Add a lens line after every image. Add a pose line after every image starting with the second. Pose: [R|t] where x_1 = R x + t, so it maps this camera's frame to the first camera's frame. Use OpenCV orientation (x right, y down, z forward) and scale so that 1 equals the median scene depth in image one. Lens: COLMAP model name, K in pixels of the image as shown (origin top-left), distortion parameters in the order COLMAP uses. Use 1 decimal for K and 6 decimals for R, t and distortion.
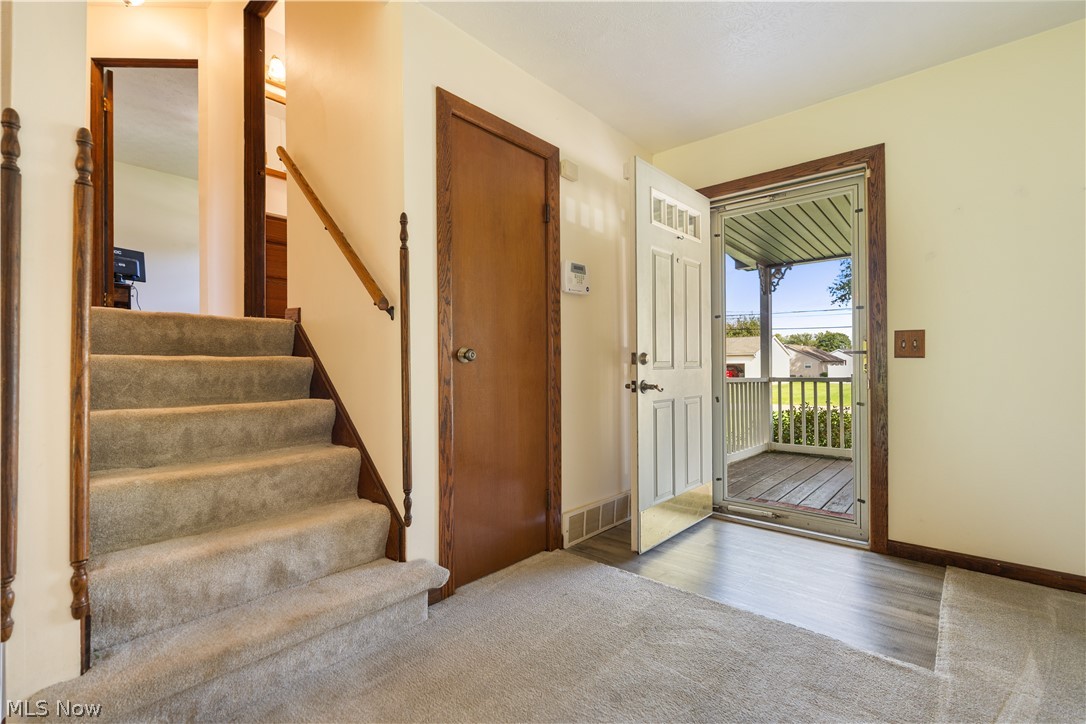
lens RADIAL K [[485.6, 0, 543.5], [0, 485.6, 364.1], [0, 0, 1]] dist [-0.002596, 0.000354]
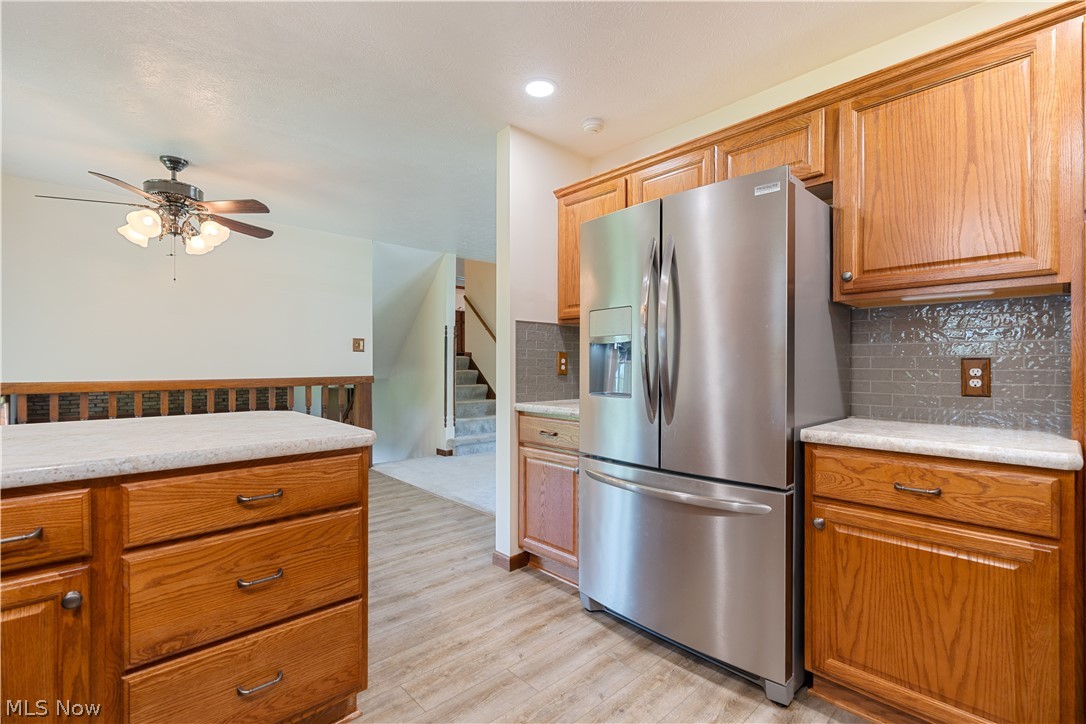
lens RADIAL K [[490.3, 0, 543.8], [0, 490.3, 371.7], [0, 0, 1]] dist [-0.000499, 0.000115]
pose [[0.995064, 0.008192, -0.098898, 0.205942], [-0.006412, 0.999812, 0.018301, -0.060877], [0.099030, -0.017576, 0.994929, -1.840486]]
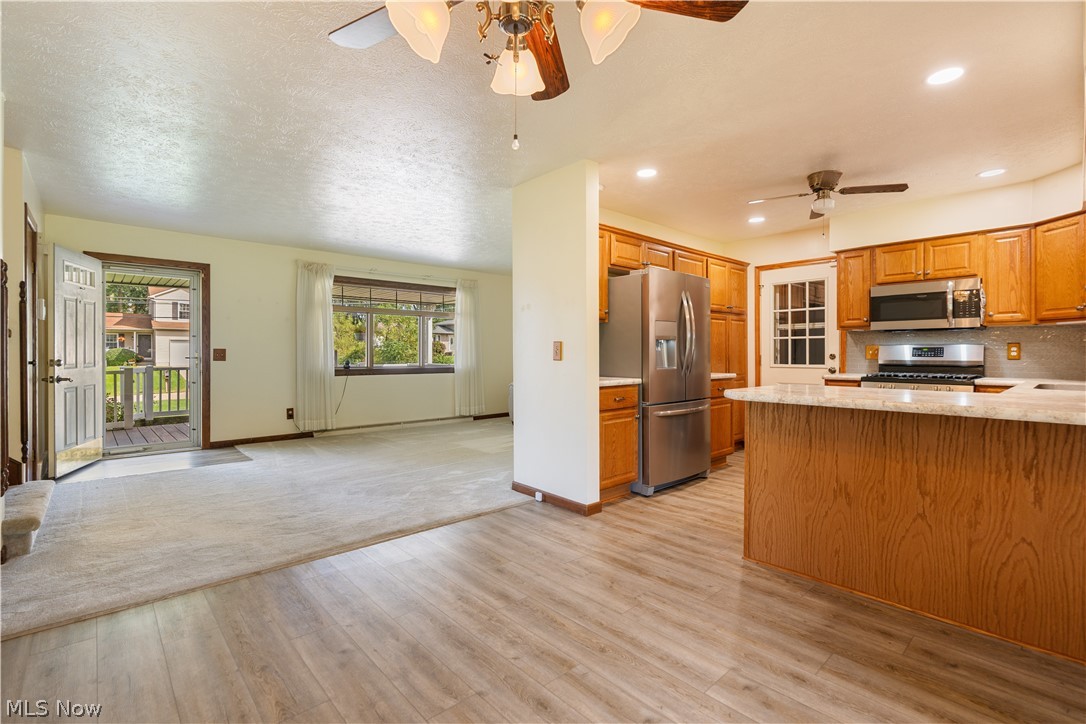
lens RADIAL K [[490.9, 0, 543.0], [0, 490.9, 357.9], [0, 0, 1]] dist [-0.000427, 0.000159]
pose [[0.113531, -0.003906, 0.993527, -1.366560], [-0.004781, 0.999979, 0.004477, -0.043233], [-0.993523, -0.005259, 0.113510, -0.778214]]
